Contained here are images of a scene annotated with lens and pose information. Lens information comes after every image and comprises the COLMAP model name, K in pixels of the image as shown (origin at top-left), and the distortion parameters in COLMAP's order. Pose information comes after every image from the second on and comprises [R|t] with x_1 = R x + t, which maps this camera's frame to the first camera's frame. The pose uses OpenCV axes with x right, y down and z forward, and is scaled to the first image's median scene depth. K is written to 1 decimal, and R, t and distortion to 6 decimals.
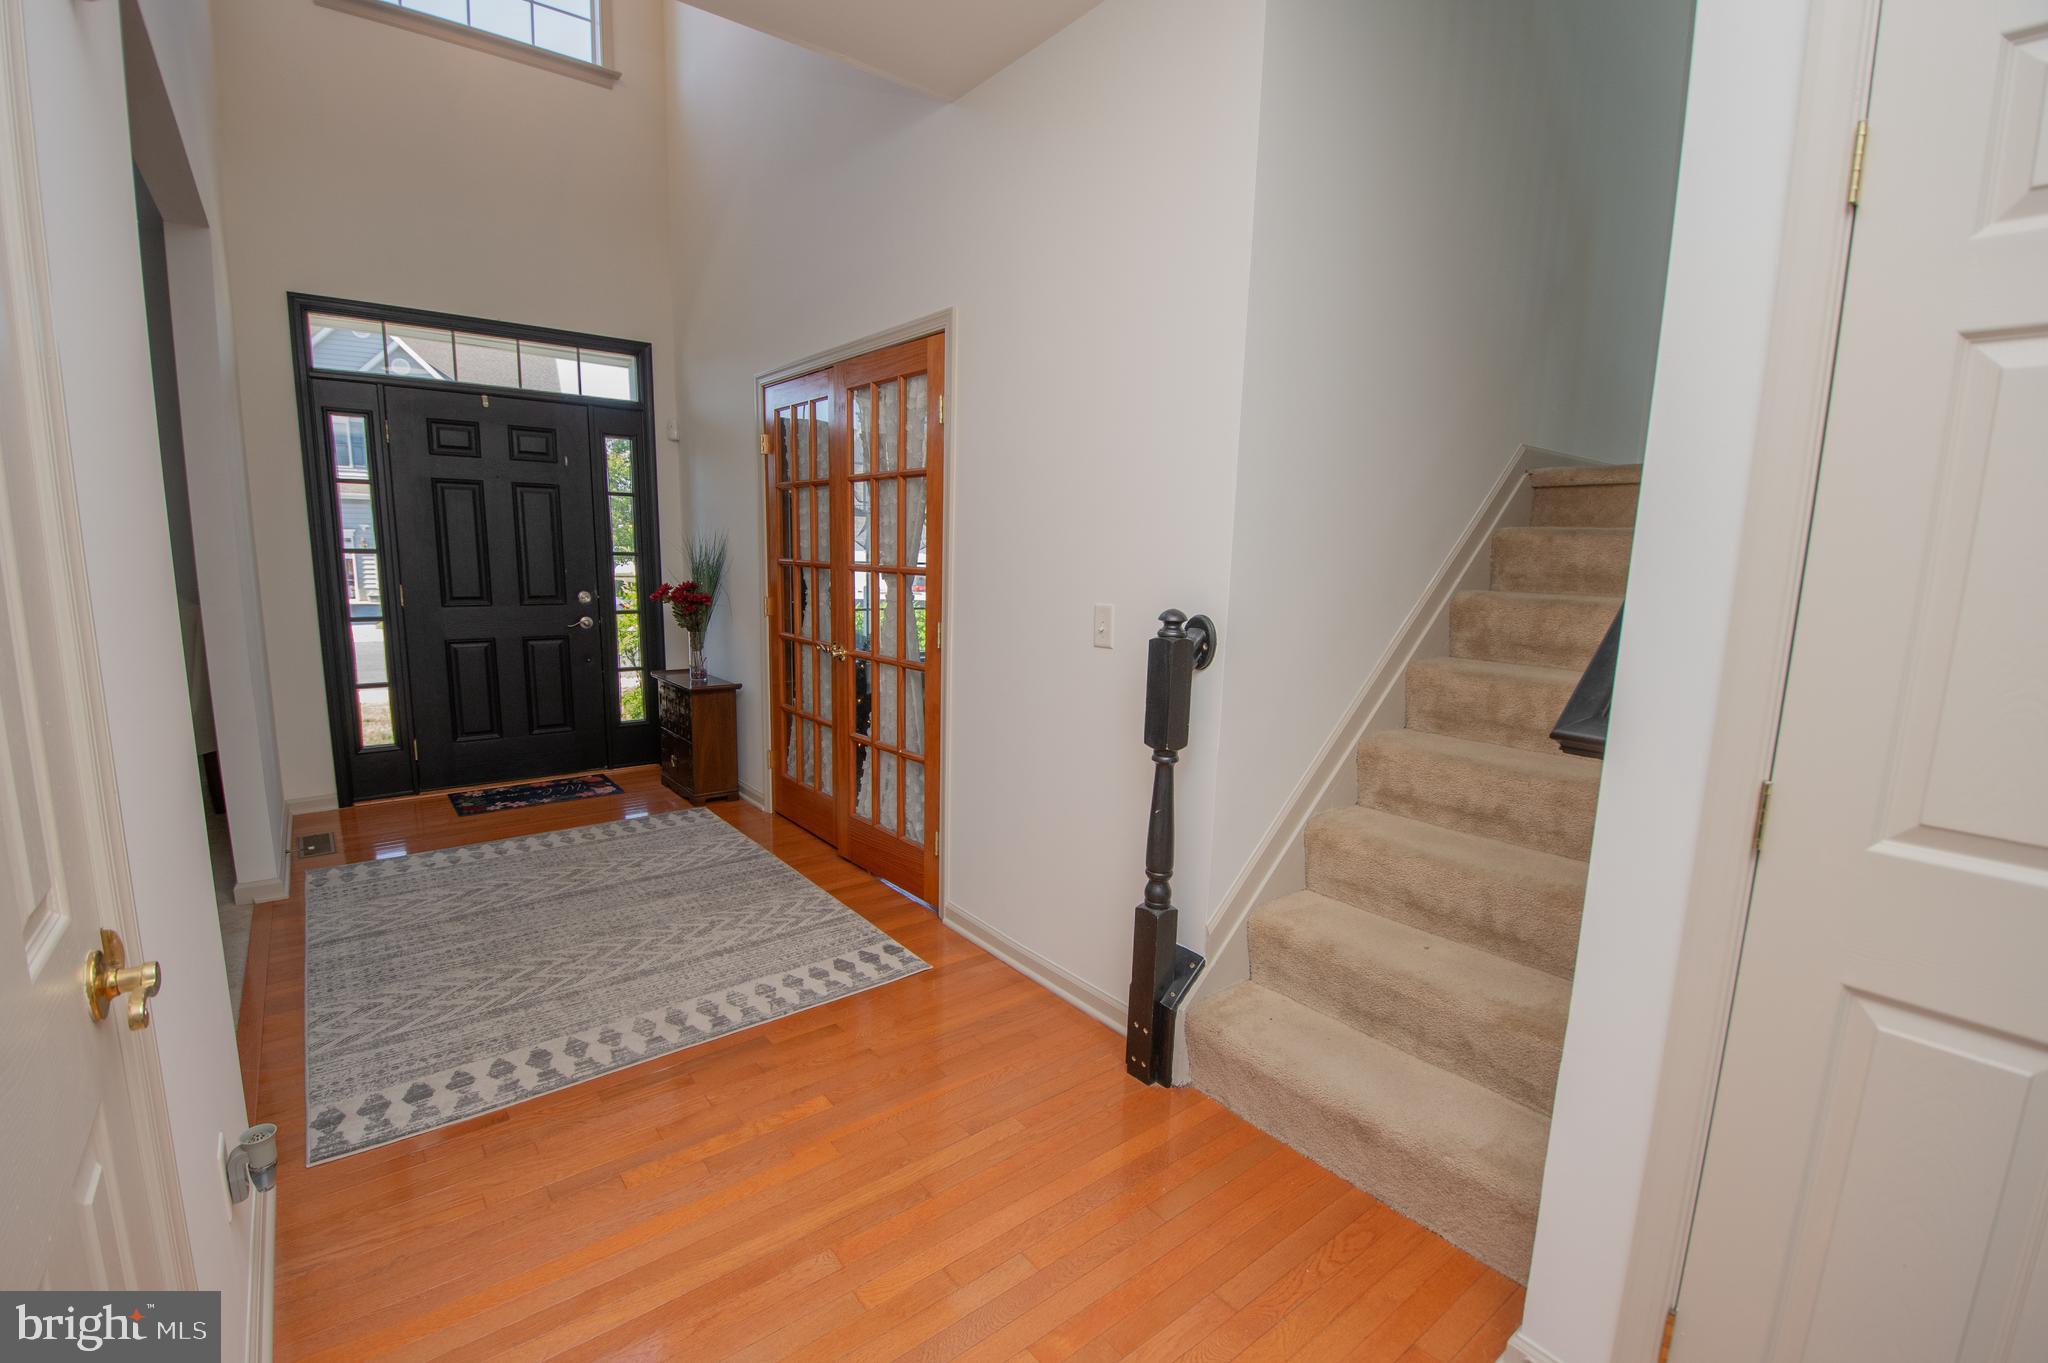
lens RADIAL K [[892.9, 0, 1025.5], [0, 892.9, 690.4], [0, 0, 1]] dist [0.014711, -0.024743]
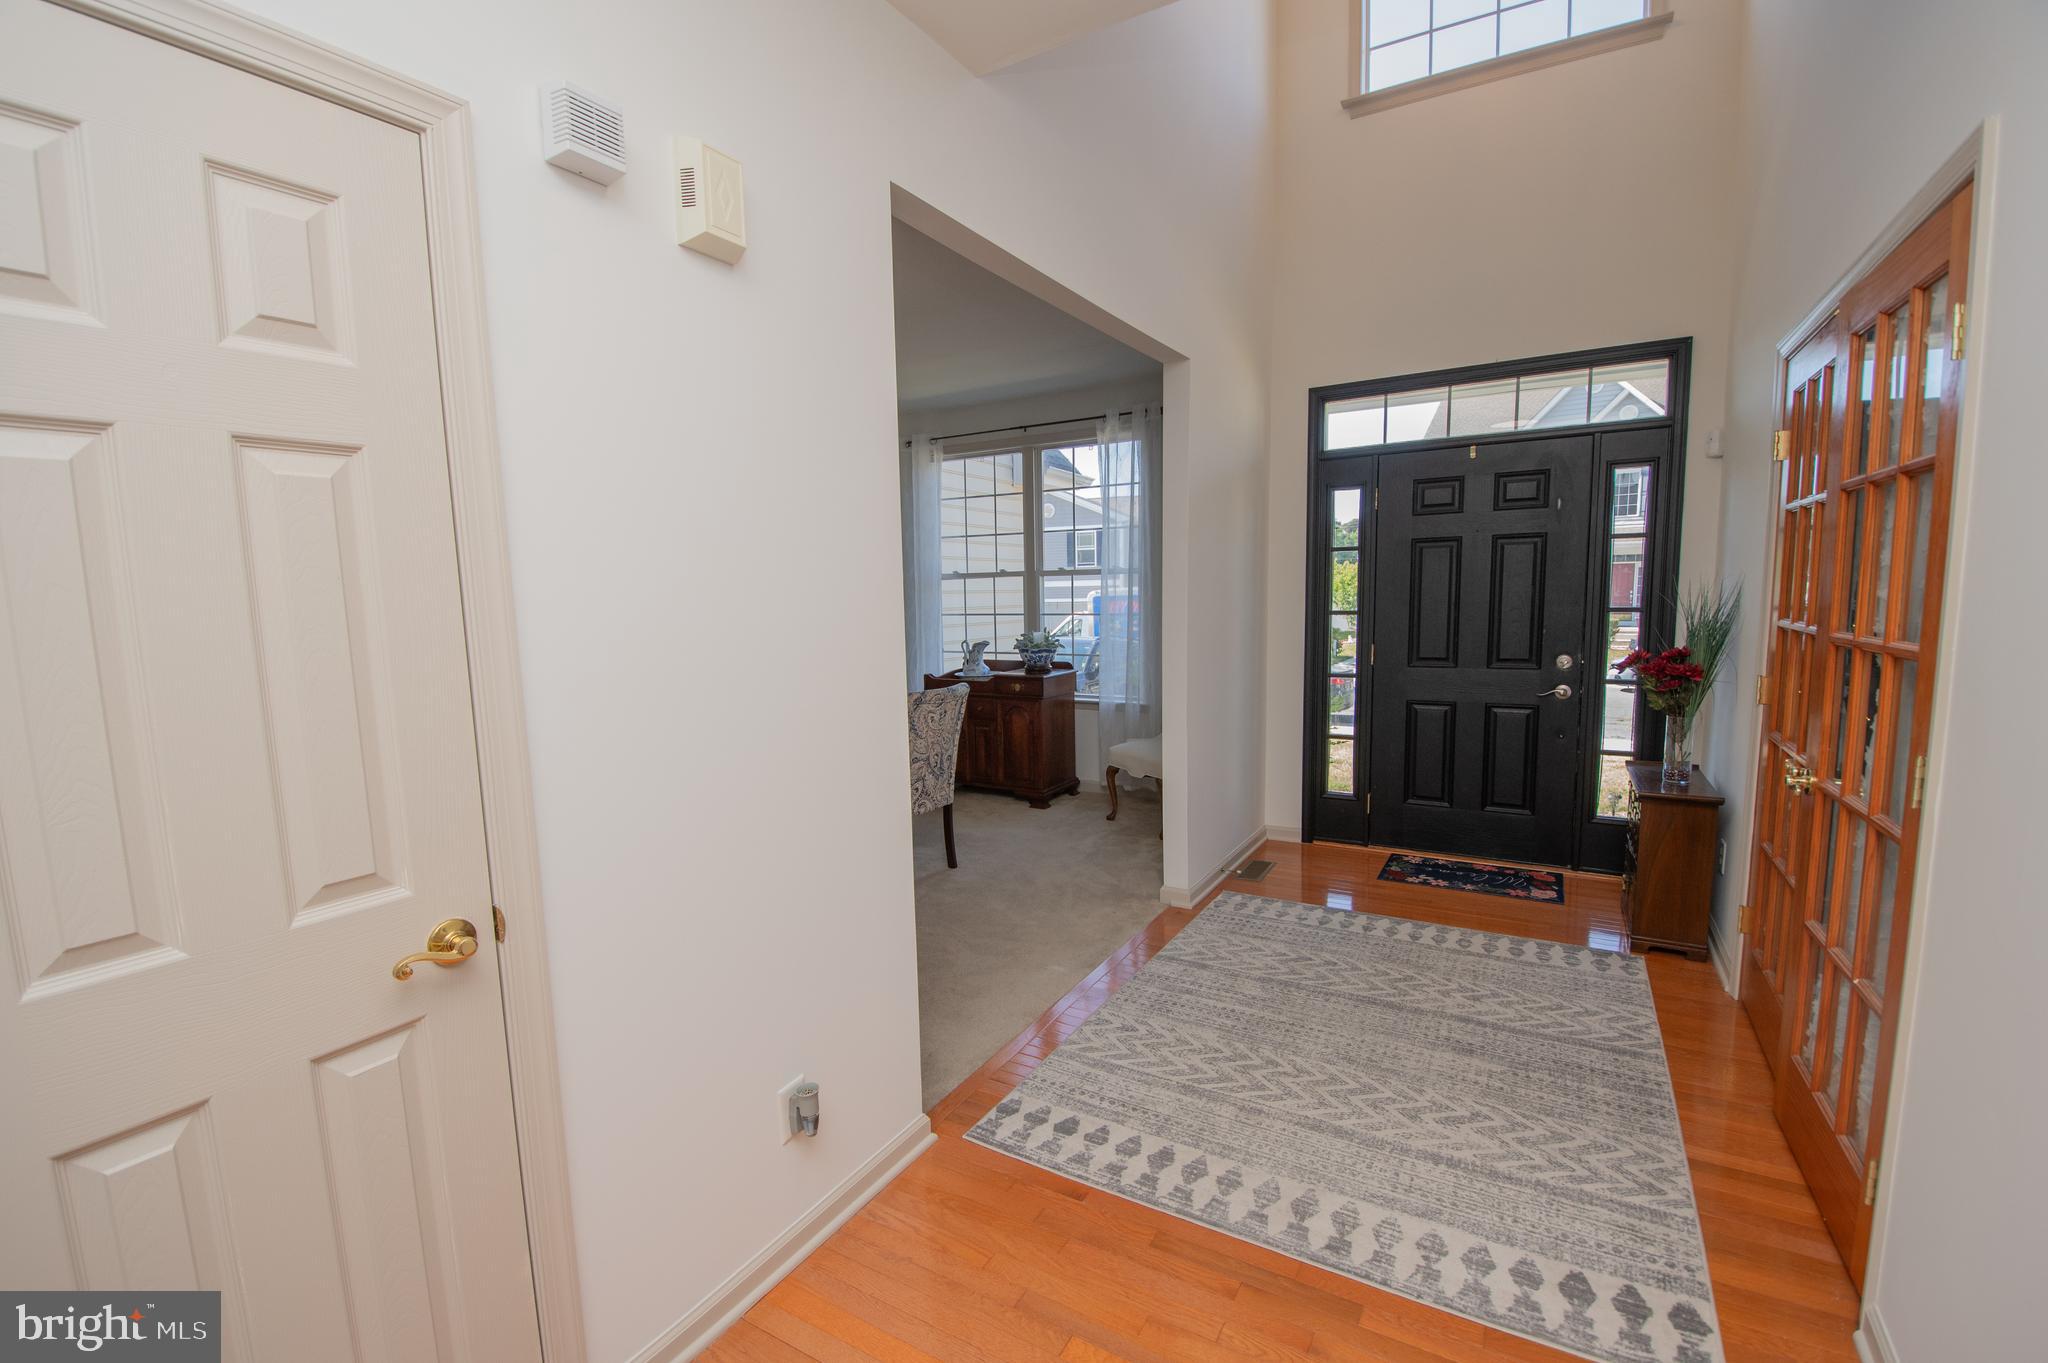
lens RADIAL K [[892.9, 0, 1025.5], [0, 892.9, 690.4], [0, 0, 1]] dist [0.014711, -0.024743]
pose [[0.342129, 0.073421, -0.936780, 0.154341], [-0.117321, 0.992479, 0.034939, -0.058205], [0.932300, 0.097950, 0.348169, 0.288454]]
